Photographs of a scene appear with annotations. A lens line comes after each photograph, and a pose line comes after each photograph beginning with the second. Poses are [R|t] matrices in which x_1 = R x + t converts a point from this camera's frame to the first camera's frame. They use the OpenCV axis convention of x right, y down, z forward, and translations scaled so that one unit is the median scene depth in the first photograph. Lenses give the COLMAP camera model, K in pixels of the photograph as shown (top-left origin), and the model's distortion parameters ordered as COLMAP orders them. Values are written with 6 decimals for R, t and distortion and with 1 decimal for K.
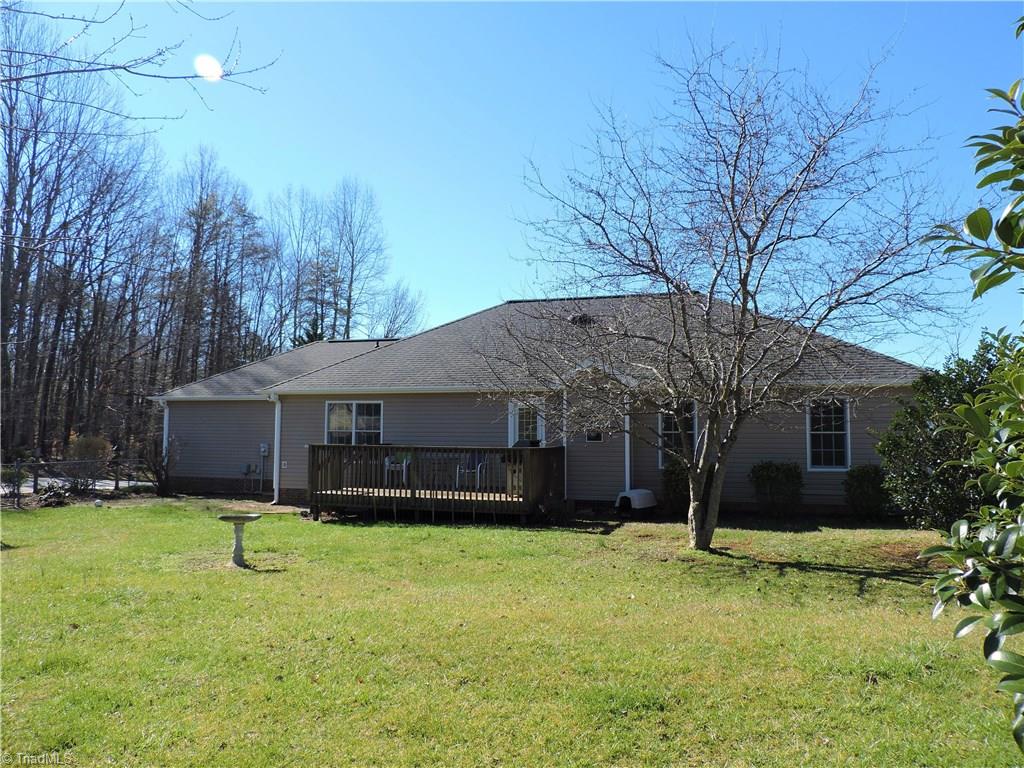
lens RADIAL K [[730.7, 0, 512.9], [0, 730.7, 387.5], [0, 0, 1]] dist [-0.026020, 0.007479]
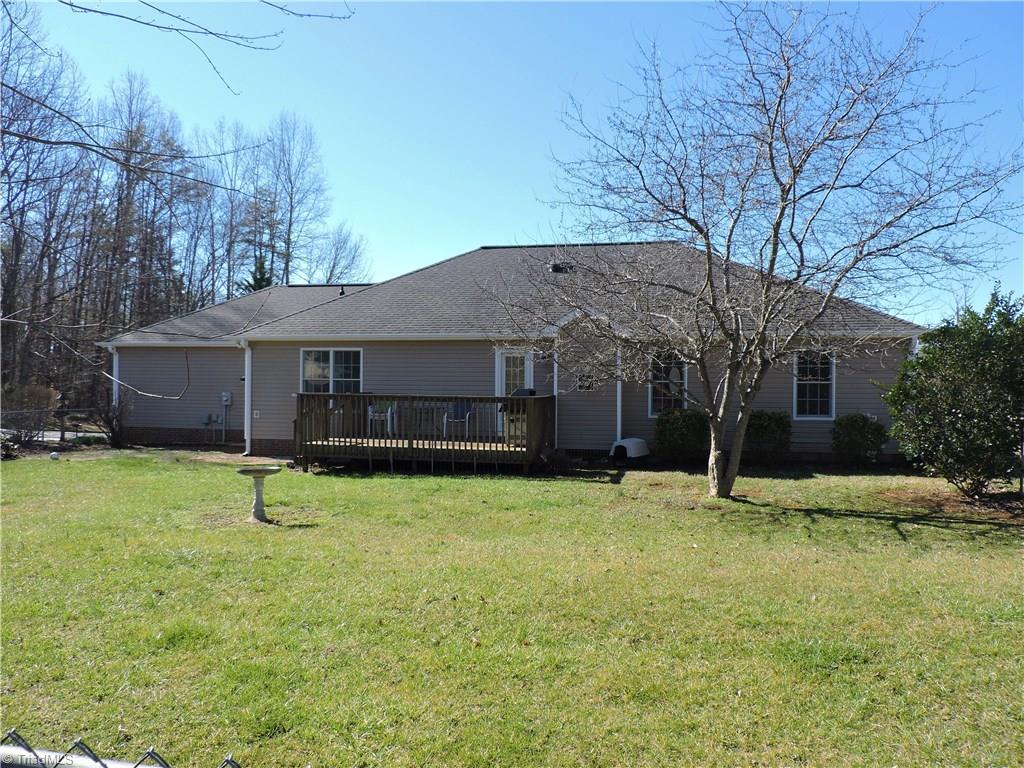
lens RADIAL K [[730.7, 0, 514.3], [0, 730.7, 388.0], [0, 0, 1]] dist [-0.026020, 0.007479]
pose [[0.994976, 0.002264, 0.100086, -0.099992], [-0.009322, 0.997496, 0.070109, 0.001767], [-0.099677, -0.070690, 0.992506, 0.026033]]
